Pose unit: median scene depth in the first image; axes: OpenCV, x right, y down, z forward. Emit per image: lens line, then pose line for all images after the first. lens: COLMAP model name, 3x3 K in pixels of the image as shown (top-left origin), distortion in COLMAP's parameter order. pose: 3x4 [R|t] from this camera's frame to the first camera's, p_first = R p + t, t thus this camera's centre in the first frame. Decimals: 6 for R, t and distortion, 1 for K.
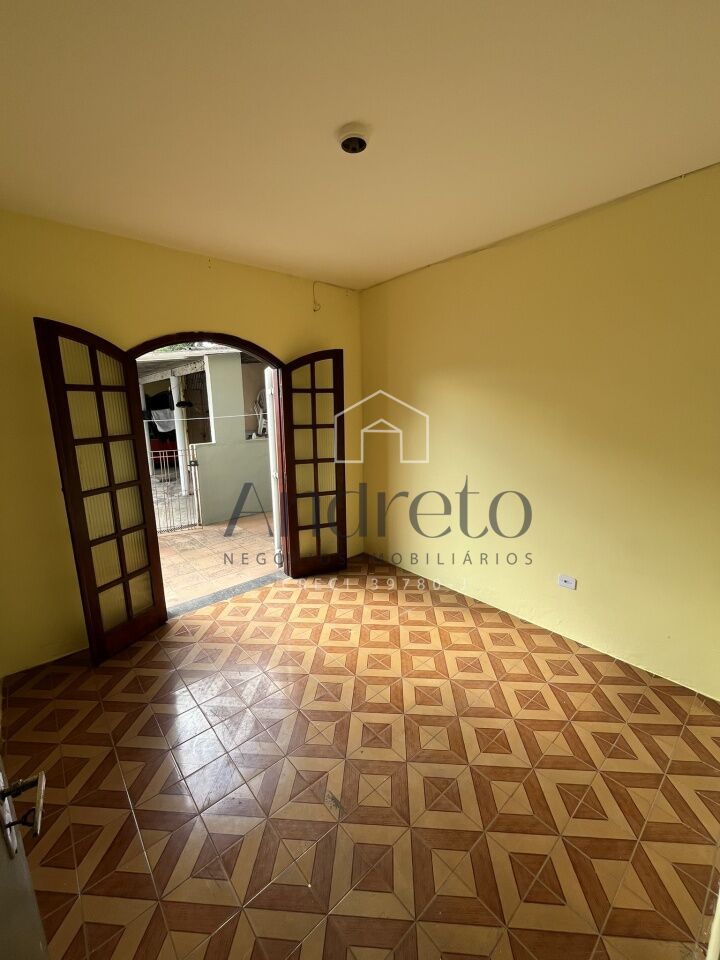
lens RADIAL K [[388.6, 0, 358.9], [0, 388.6, 477.5], [0, 0, 1]] dist [-0.005314, 0.000246]
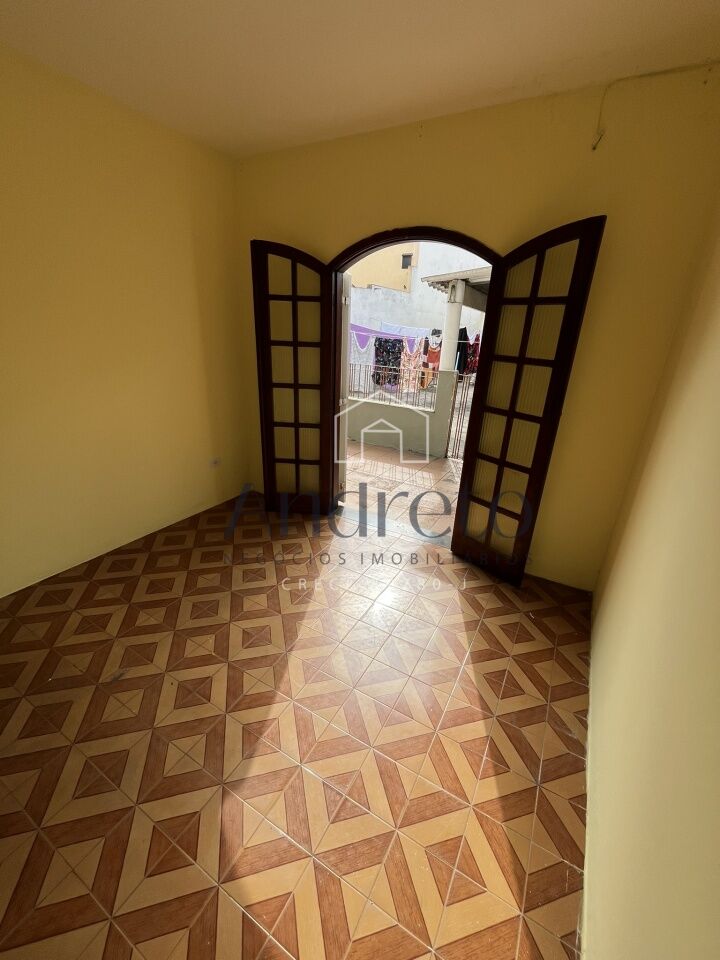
lens RADIAL K [[388.6, 0, 358.9], [0, 388.6, 477.5], [0, 0, 1]] dist [-0.005314, 0.000246]
pose [[0.333246, 0.365584, -0.869077, 0.633086], [-0.224499, 0.926021, 0.303454, -0.128889], [0.915722, 0.093982, 0.390667, 0.777640]]
